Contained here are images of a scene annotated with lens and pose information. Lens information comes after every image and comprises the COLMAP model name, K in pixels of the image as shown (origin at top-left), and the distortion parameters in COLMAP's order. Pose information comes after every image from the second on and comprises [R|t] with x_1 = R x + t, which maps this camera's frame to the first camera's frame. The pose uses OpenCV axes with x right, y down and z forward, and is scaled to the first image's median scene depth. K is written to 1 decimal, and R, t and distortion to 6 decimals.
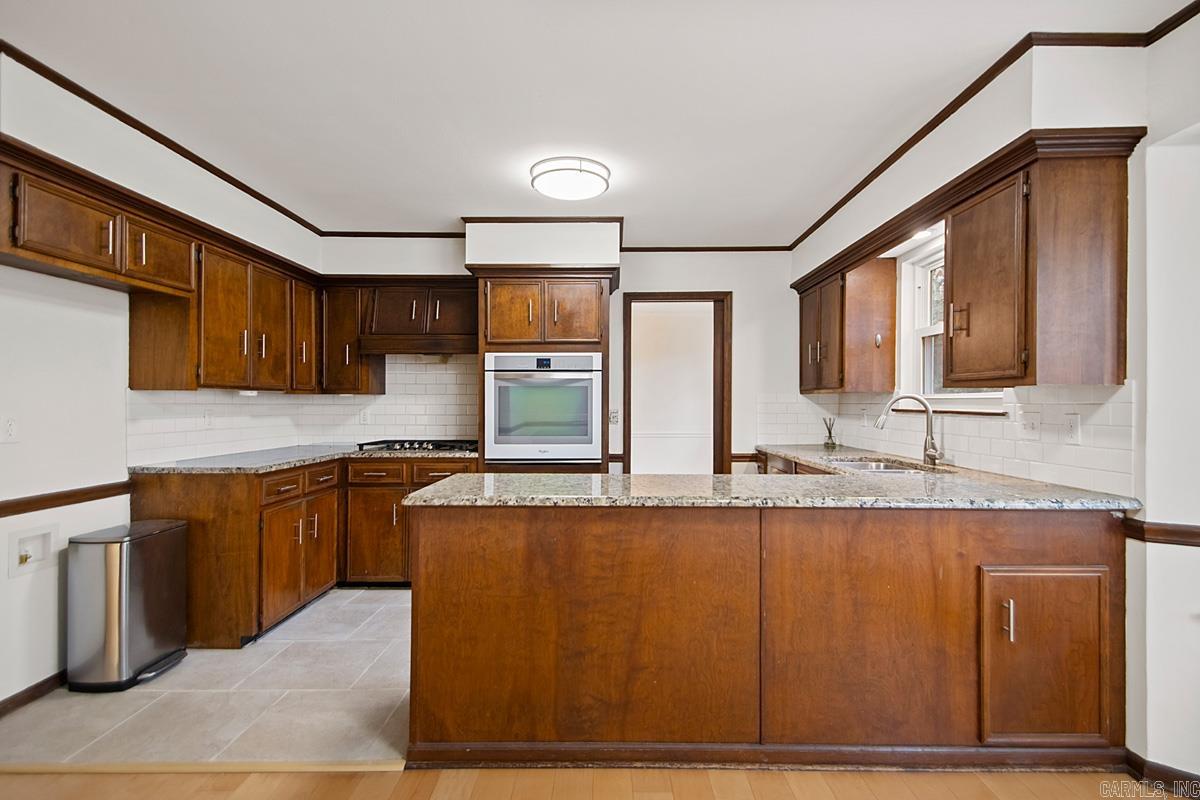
lens RADIAL K [[567.8, 0, 608.2], [0, 567.8, 406.2], [0, 0, 1]] dist [0.037501, -0.017668]
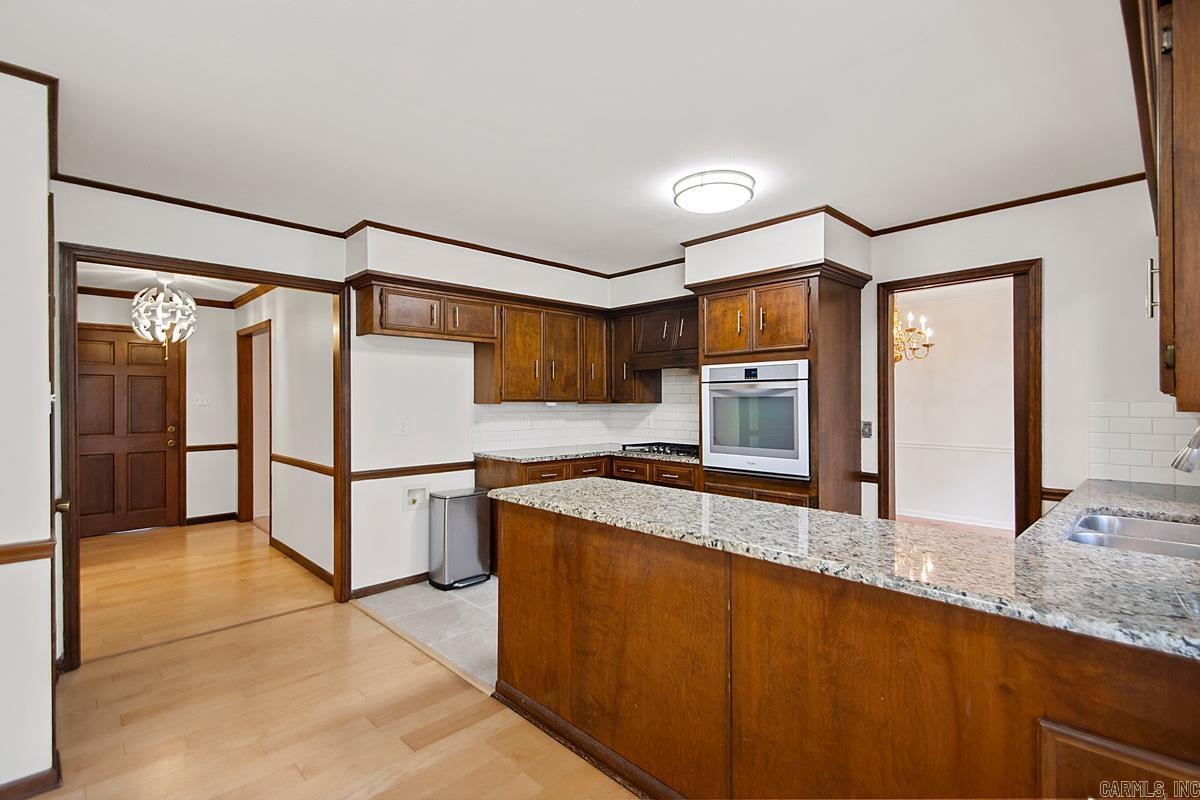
lens RADIAL K [[567.8, 0, 609.4], [0, 567.8, 396.6], [0, 0, 1]] dist [0.037501, -0.017668]
pose [[0.691751, -0.005442, -0.722115, 0.497234], [-0.002106, 0.999952, -0.009554, -0.030398], [0.722133, 0.008130, 0.691707, 0.173325]]
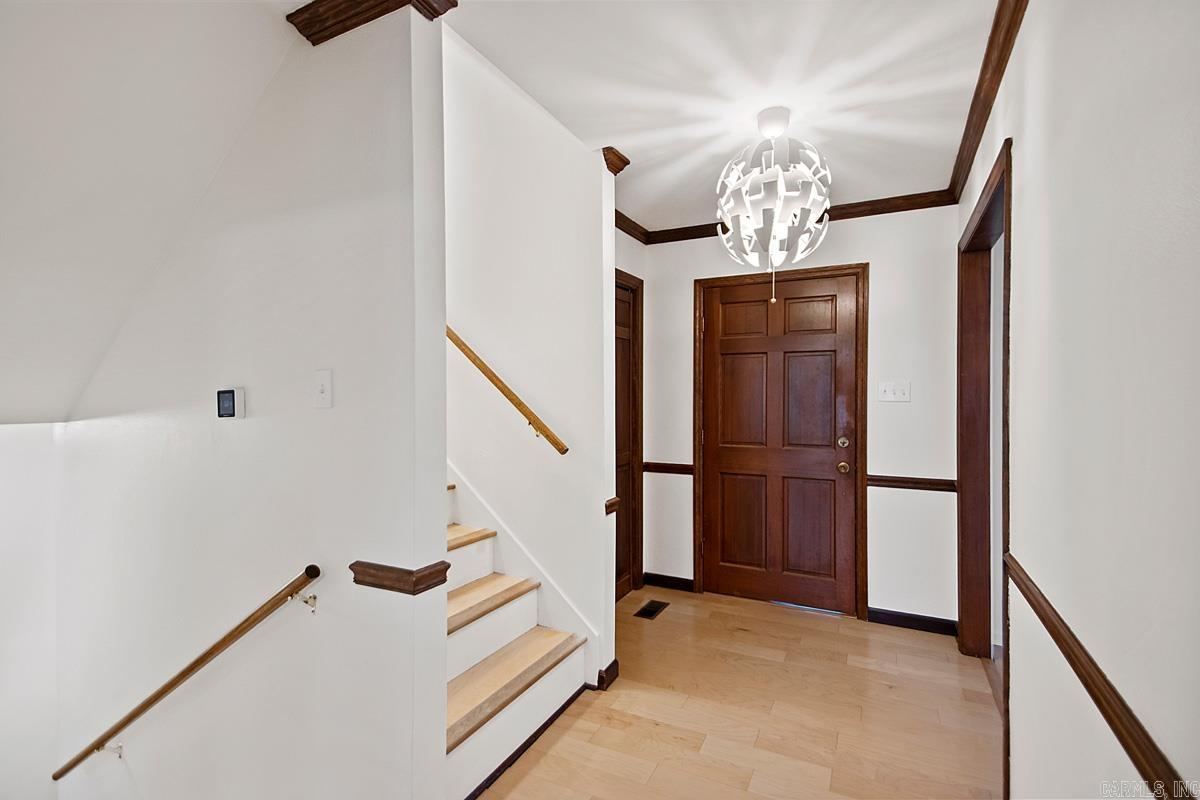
lens RADIAL K [[567.8, 0, 590.0], [0, 567.8, 410.1], [0, 0, 1]] dist [0.037501, -0.017668]
pose [[-0.457509, 0.006566, -0.889181, -0.728014], [-0.005383, 0.999934, 0.010154, -0.007254], [0.889189, 0.009431, -0.457444, 0.520168]]
